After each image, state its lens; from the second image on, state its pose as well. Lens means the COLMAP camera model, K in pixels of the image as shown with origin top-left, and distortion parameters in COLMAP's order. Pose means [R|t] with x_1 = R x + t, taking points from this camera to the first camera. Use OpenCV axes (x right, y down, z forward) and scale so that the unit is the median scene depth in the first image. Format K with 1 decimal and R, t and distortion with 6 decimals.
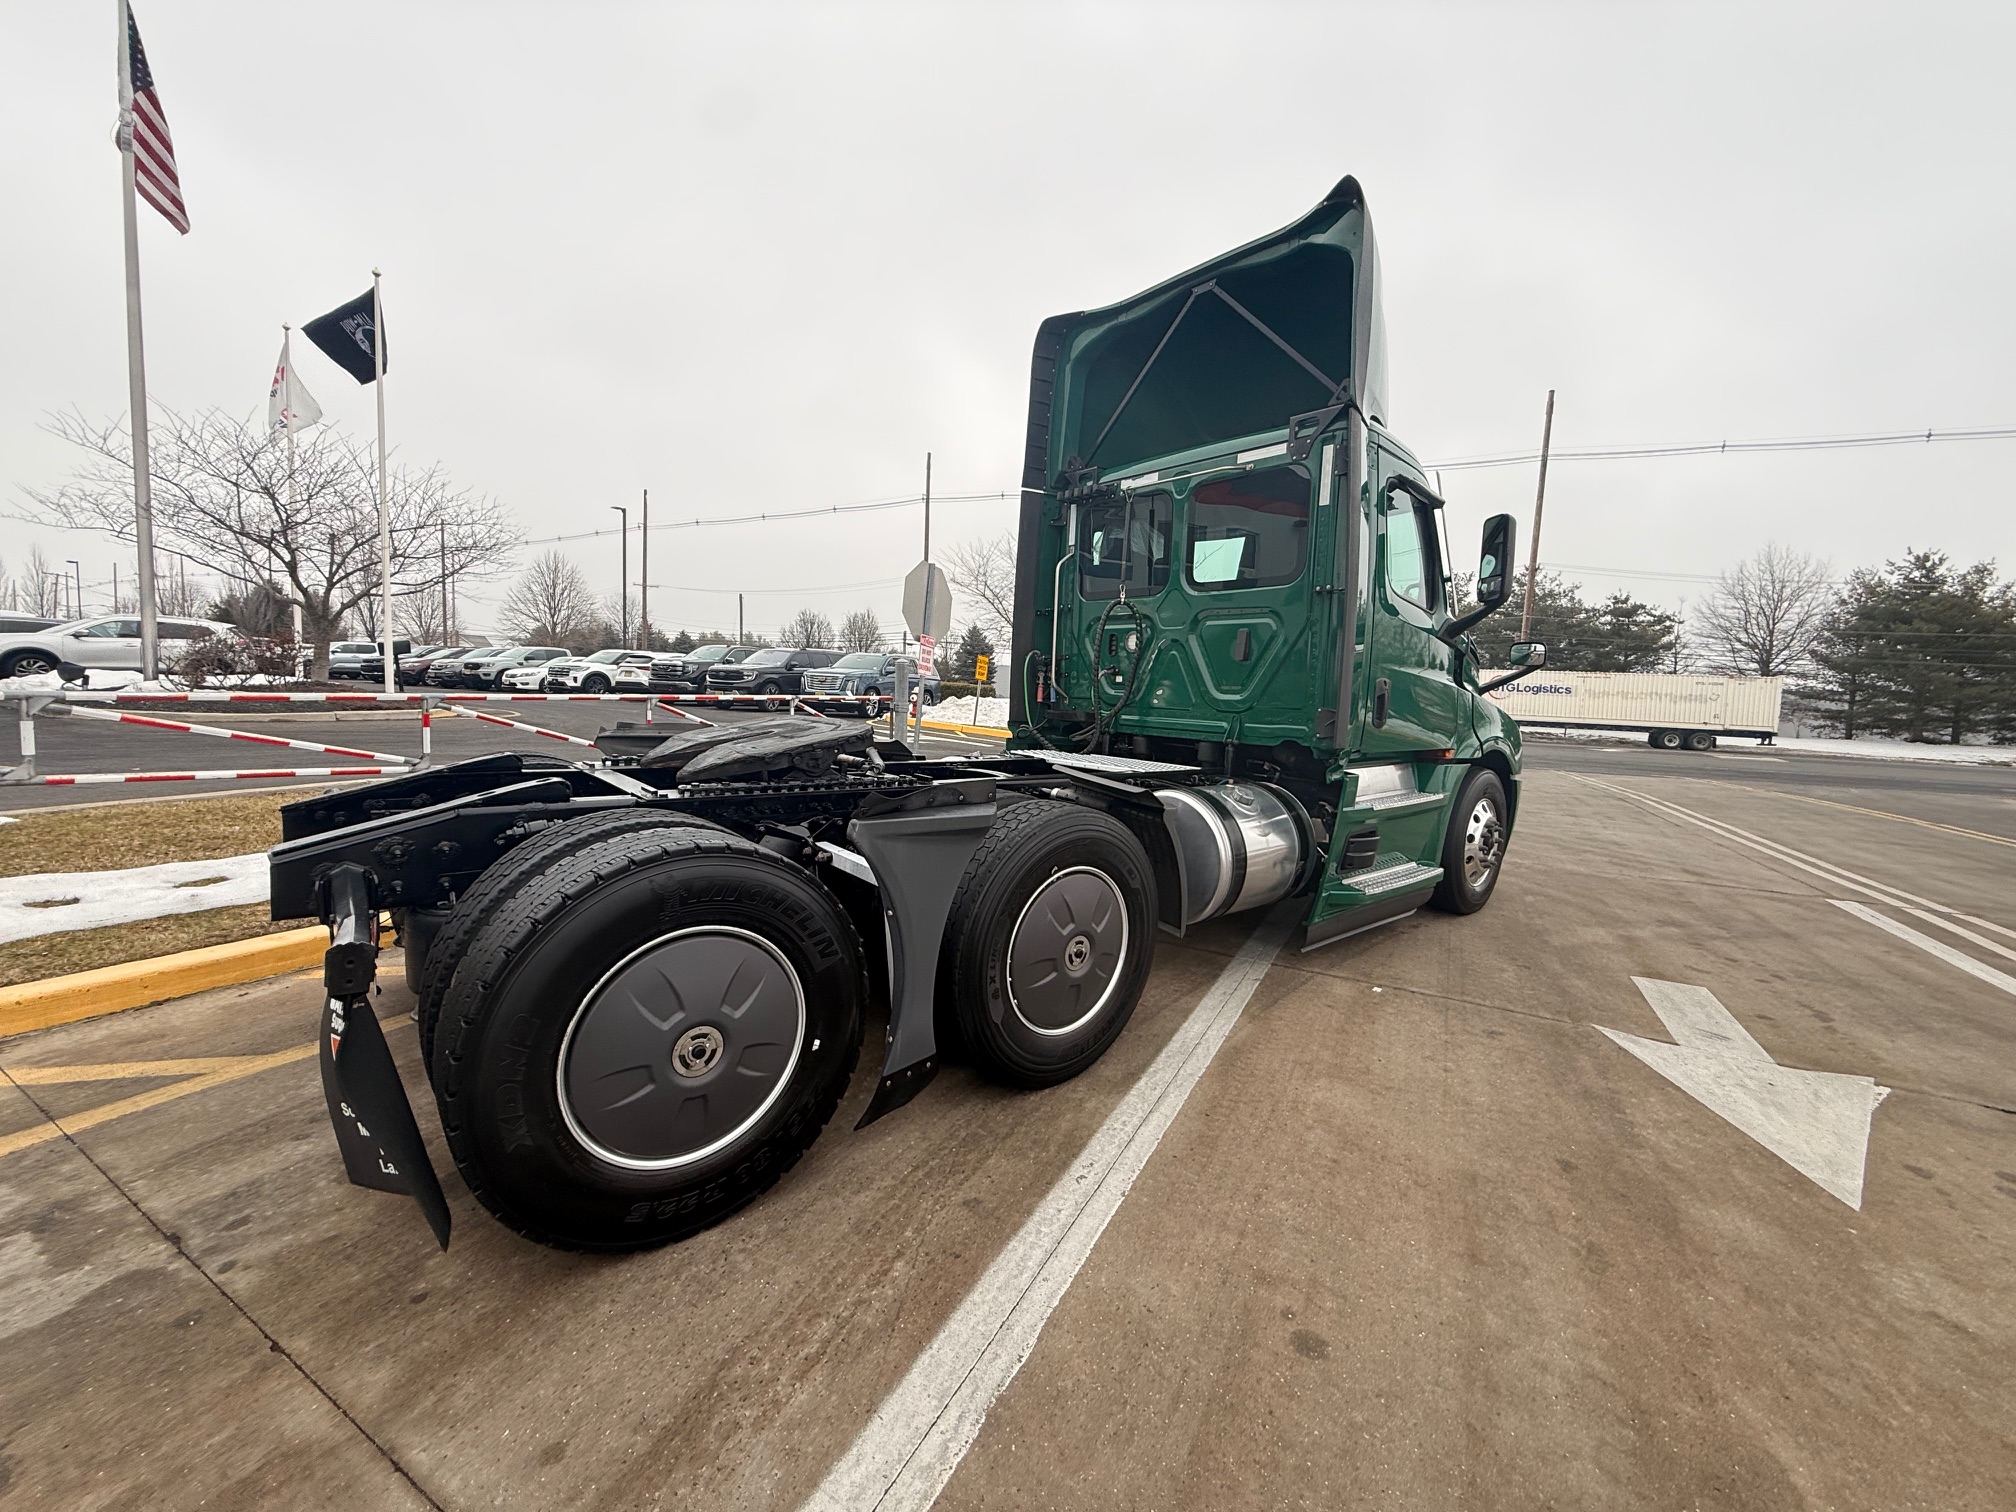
lens RADIAL K [[800.5, 0, 1001.5], [0, 800.5, 767.8], [0, 0, 1]] dist [0.000650, 0.000375]
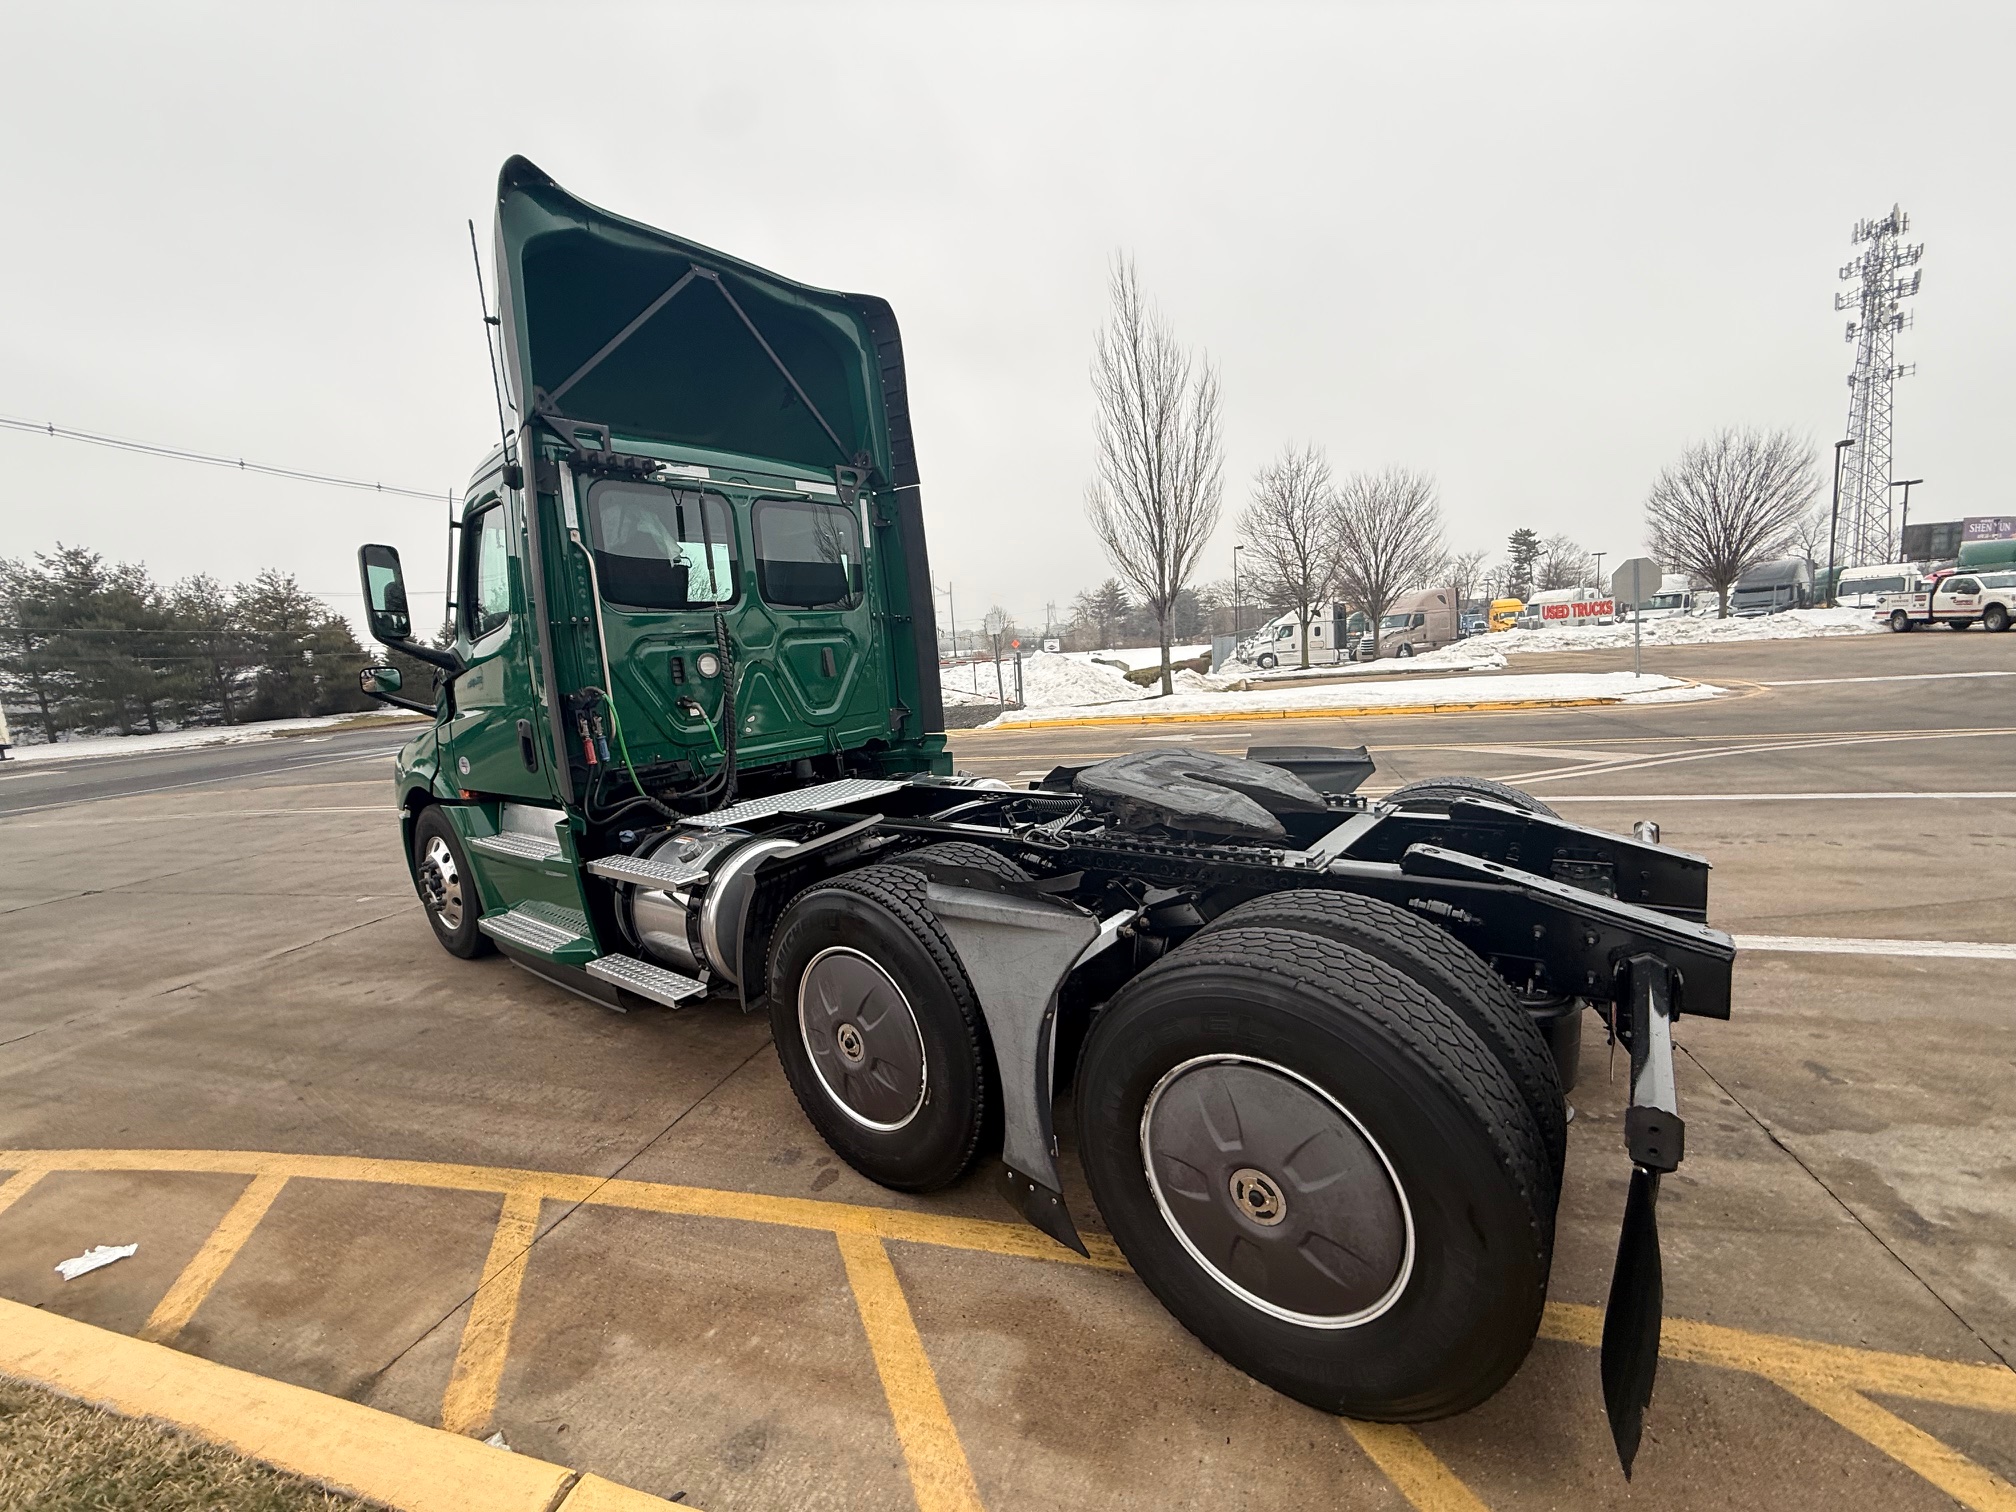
lens RADIAL K [[800.5, 0, 1001.5], [0, 800.5, 767.8], [0, 0, 1]] dist [0.000650, 0.000375]
pose [[-0.198291, -0.165639, 0.966046, -0.712344], [0.157895, 0.967346, 0.198271, -0.168824], [-0.967342, 0.191849, -0.165663, 0.851301]]
